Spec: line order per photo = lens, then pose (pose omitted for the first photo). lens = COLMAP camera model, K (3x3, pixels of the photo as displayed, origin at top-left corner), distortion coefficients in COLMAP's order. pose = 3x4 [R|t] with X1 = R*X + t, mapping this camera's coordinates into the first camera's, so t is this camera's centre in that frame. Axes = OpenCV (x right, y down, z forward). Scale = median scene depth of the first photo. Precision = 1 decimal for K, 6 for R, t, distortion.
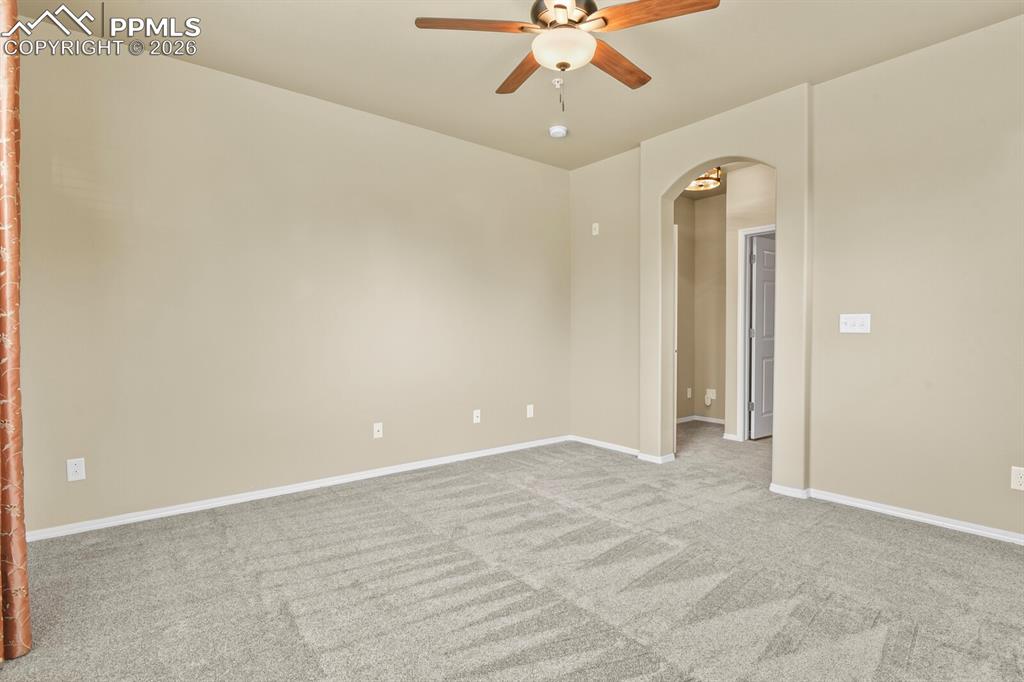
lens RADIAL K [[497.1, 0, 522.0], [0, 497.1, 335.3], [0, 0, 1]] dist [-0.011802, -0.004739]
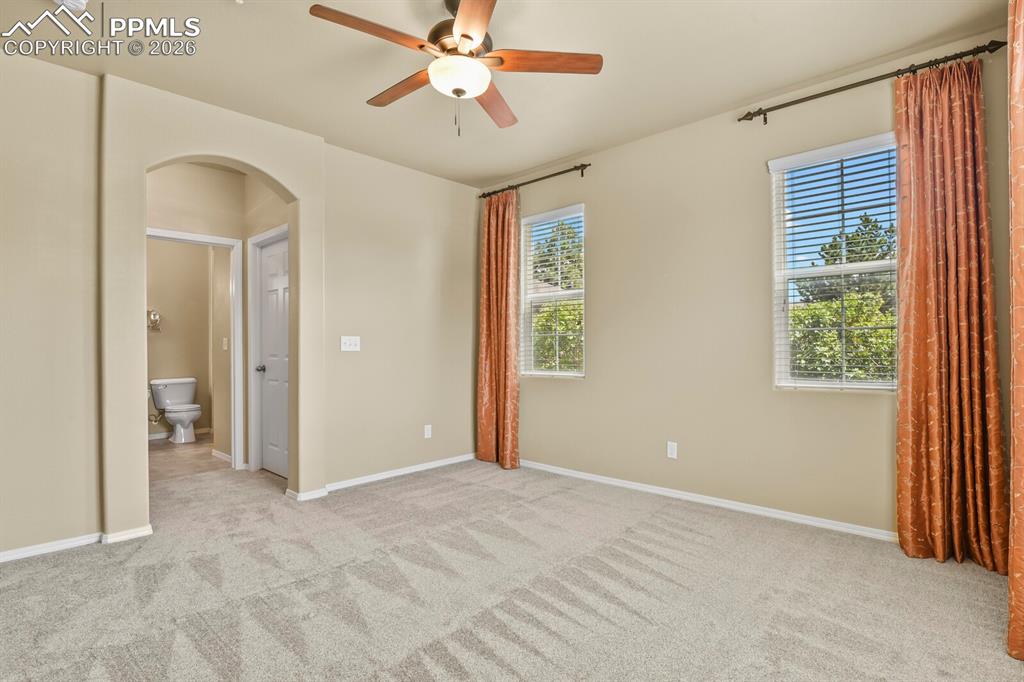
lens RADIAL K [[497.1, 0, 517.6], [0, 497.1, 339.7], [0, 0, 1]] dist [-0.011802, -0.004739]
pose [[-0.113678, 0.008755, 0.993479, -0.671344], [0.017919, 0.999817, -0.006761, -0.017858], [-0.993356, 0.017033, -0.113814, 0.717128]]
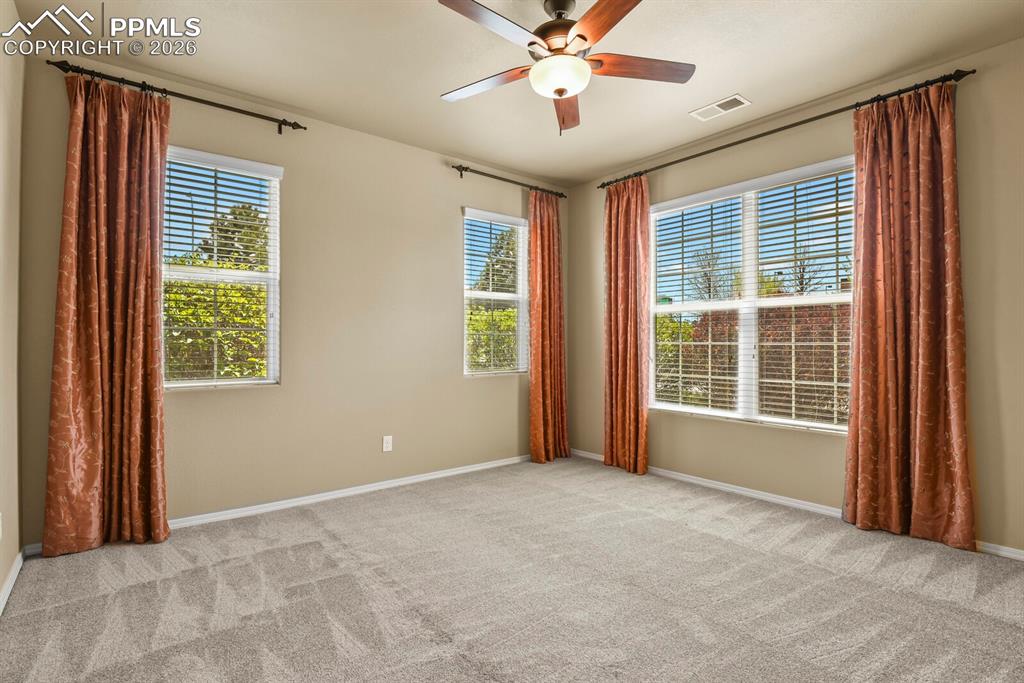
lens RADIAL K [[497.1, 0, 508.6], [0, 497.1, 346.6], [0, 0, 1]] dist [-0.011802, -0.004739]
pose [[-0.999359, -0.000266, 0.035798, 0.093784], [0.000168, 0.999926, 0.012146, -0.014840], [-0.035798, 0.012144, -0.999285, 1.433034]]
